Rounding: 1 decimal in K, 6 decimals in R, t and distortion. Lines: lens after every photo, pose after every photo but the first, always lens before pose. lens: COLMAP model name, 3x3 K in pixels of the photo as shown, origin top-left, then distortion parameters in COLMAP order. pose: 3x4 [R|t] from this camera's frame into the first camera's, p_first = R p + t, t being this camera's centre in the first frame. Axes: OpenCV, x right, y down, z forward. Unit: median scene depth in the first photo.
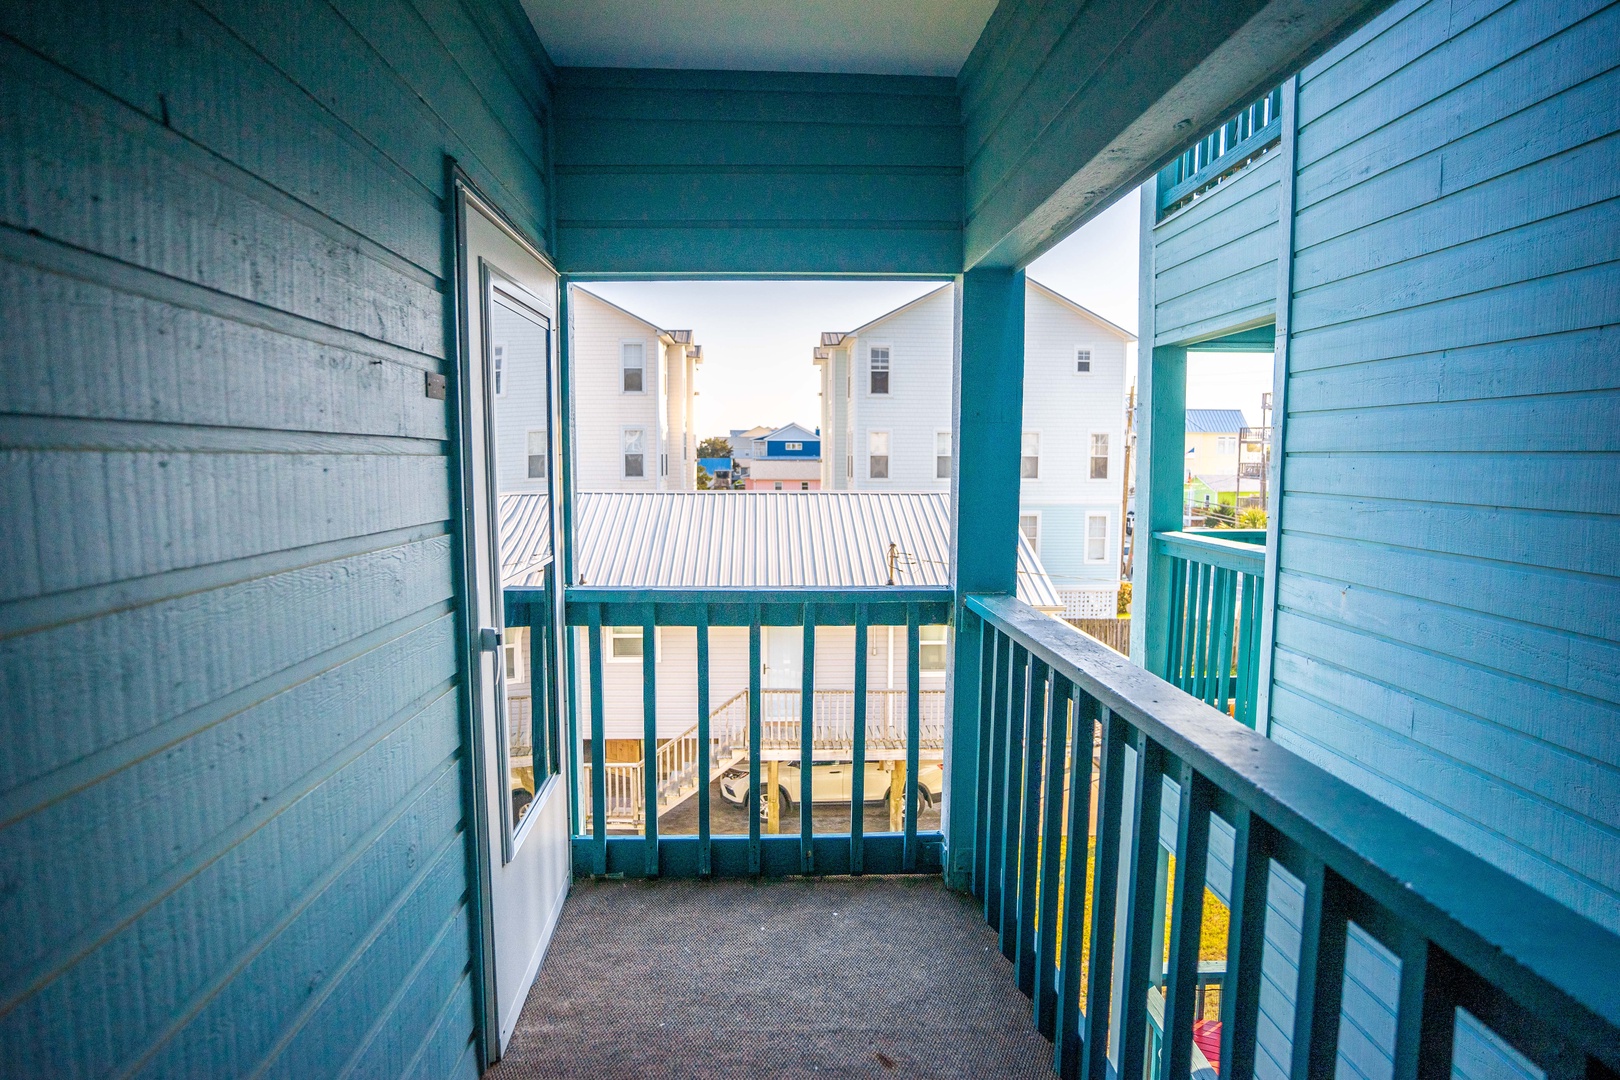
lens RADIAL K [[760.8, 0, 805.7], [0, 760.8, 528.8], [0, 0, 1]] dist [-0.000881, -0.000201]
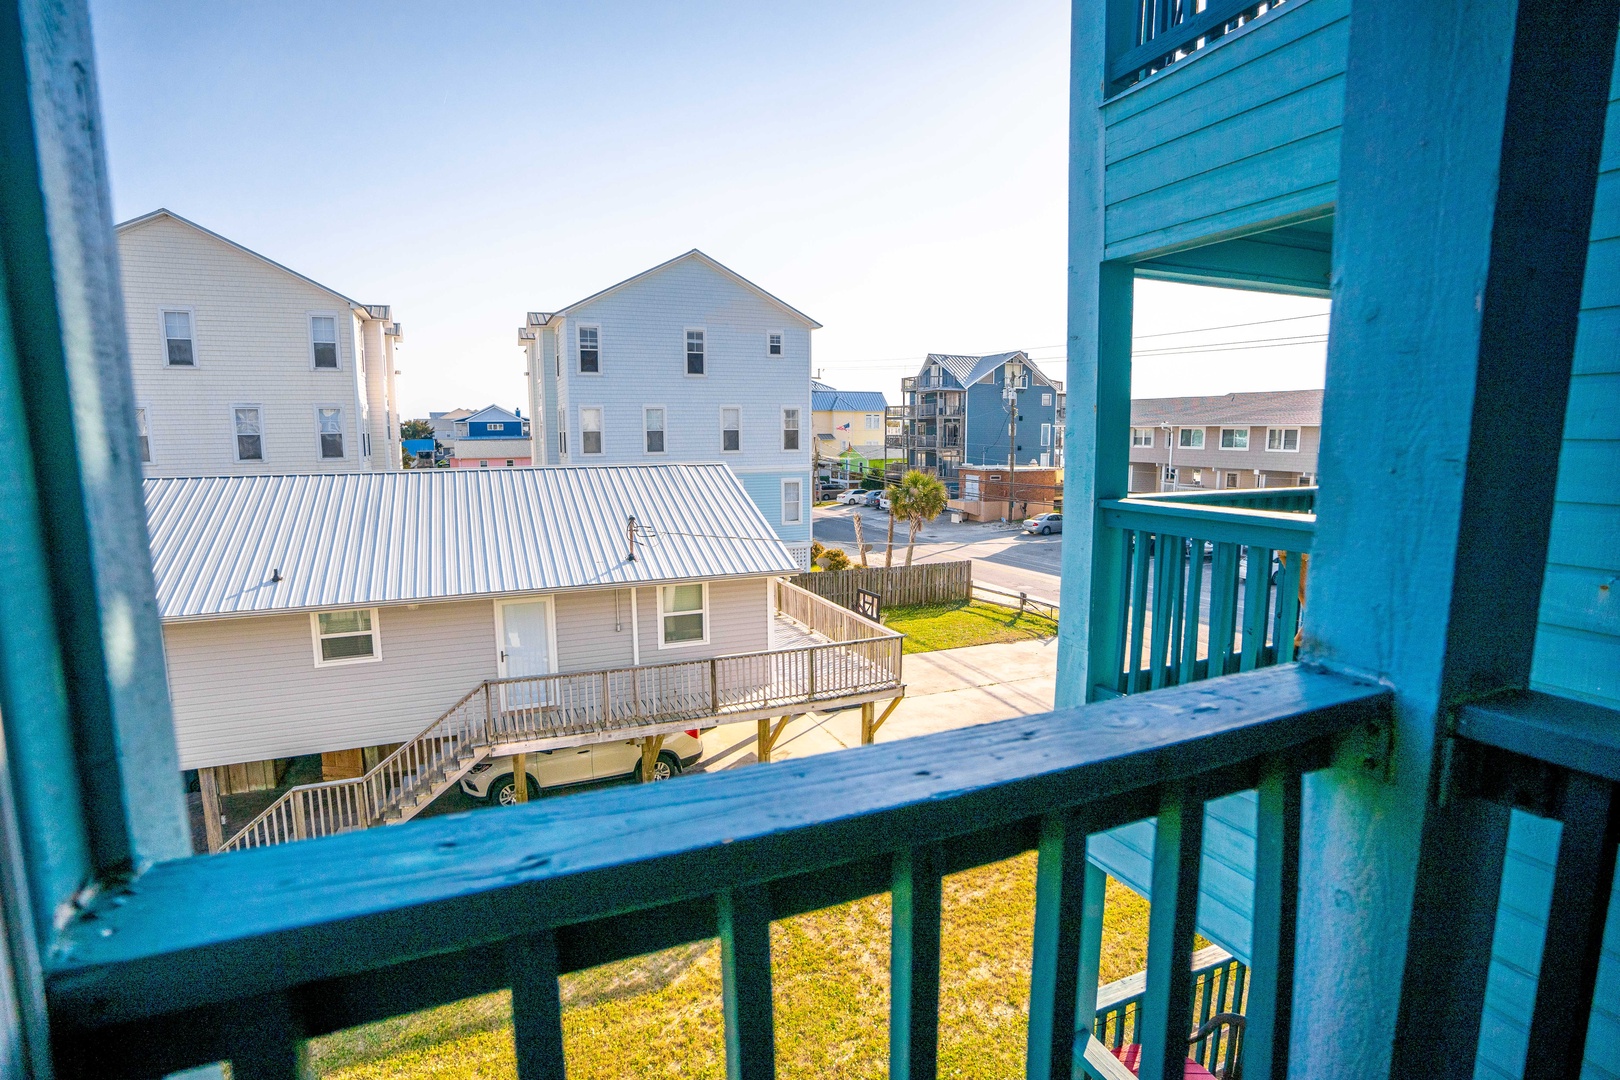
lens RADIAL K [[787.0, 0, 810.0], [0, 787.0, 540.0], [0, 0, 1]] dist [-0.043056, 0.000470]
pose [[0.946587, -0.055560, 0.317627, 0.030296], [0.039843, 0.997648, 0.055771, 0.005169], [-0.319979, -0.040136, 0.946574, -0.131157]]
